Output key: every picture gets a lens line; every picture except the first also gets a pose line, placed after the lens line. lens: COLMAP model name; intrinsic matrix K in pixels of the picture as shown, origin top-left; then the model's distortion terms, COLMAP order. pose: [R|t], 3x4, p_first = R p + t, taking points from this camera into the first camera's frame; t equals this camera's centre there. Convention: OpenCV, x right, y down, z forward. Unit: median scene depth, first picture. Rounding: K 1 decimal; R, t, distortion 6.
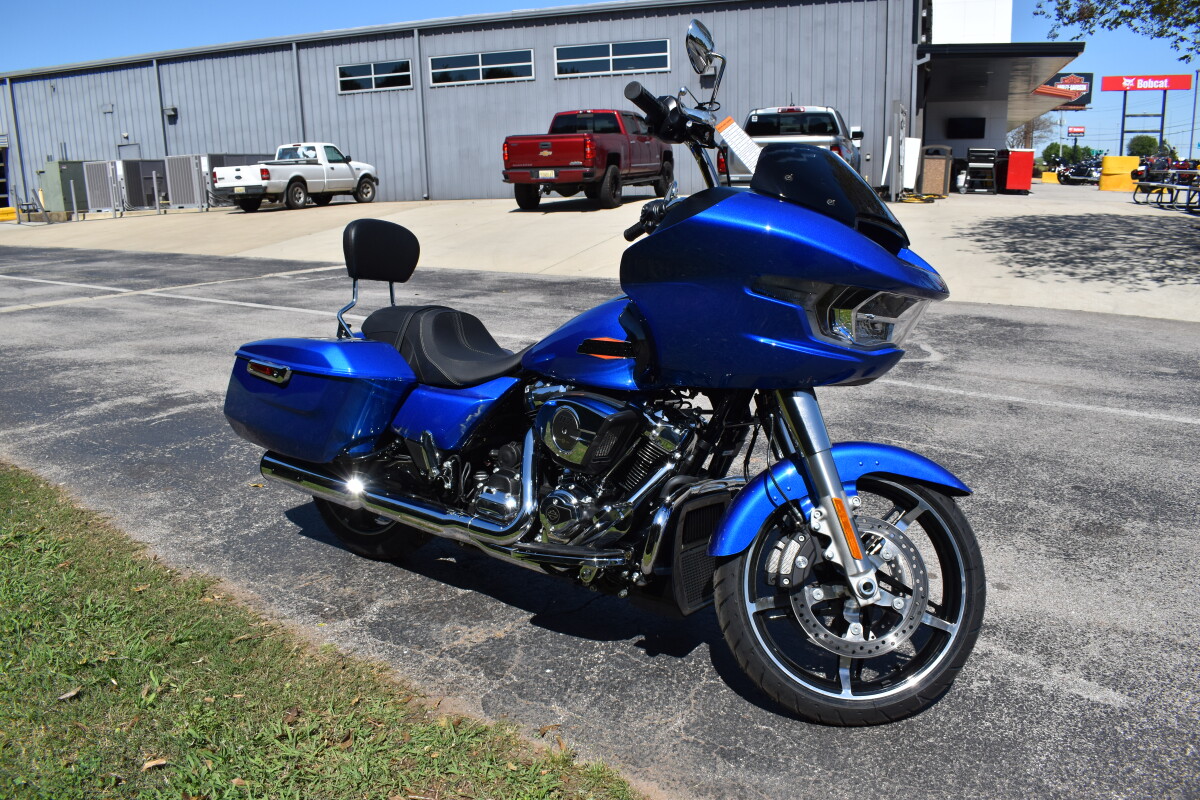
lens RADIAL K [[929.2, 0, 598.7], [0, 929.2, 400.4], [0, 0, 1]] dist [-0.087190, 0.007465]
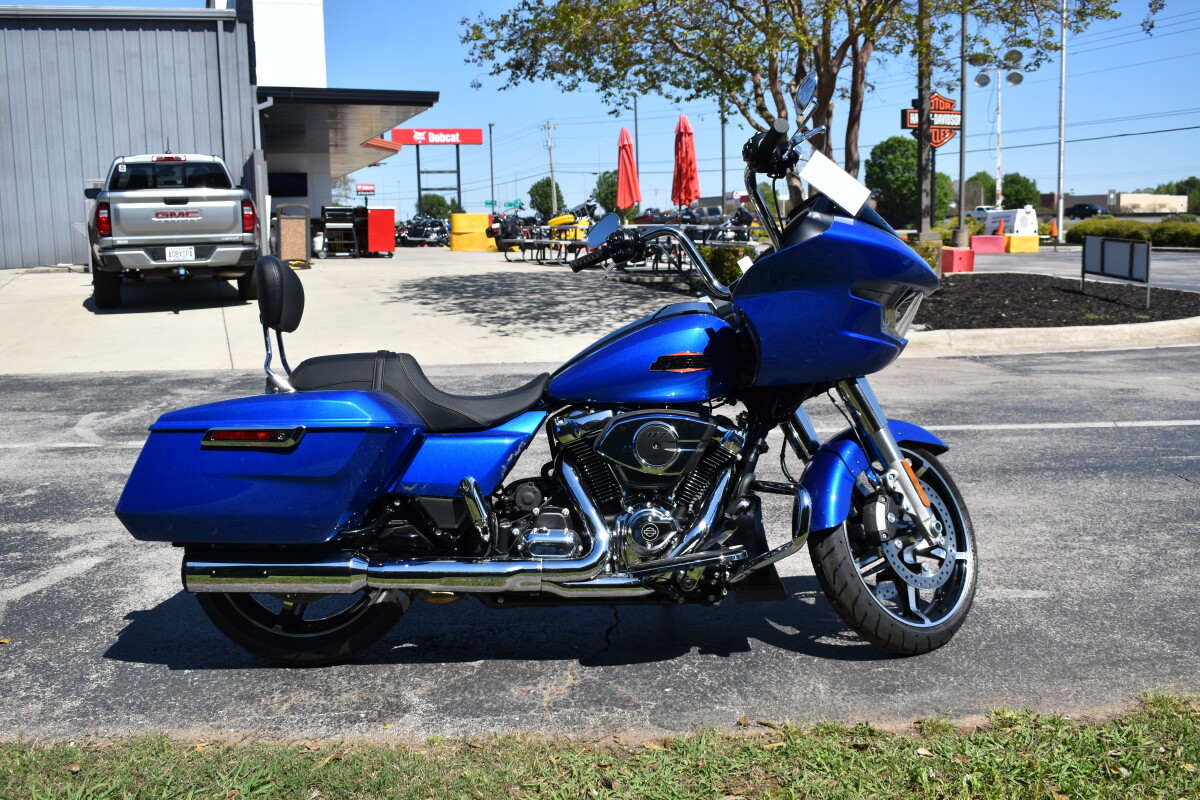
lens RADIAL K [[1156.8, 0, 604.2], [0, 1156.8, 404.0], [0, 0, 1]] dist [-0.071345, 0.000000]
pose [[0.783576, -0.088855, 0.614910, -0.125172], [0.151137, 0.987251, -0.049935, 0.006061], [-0.602633, 0.132064, 0.787015, 0.003627]]
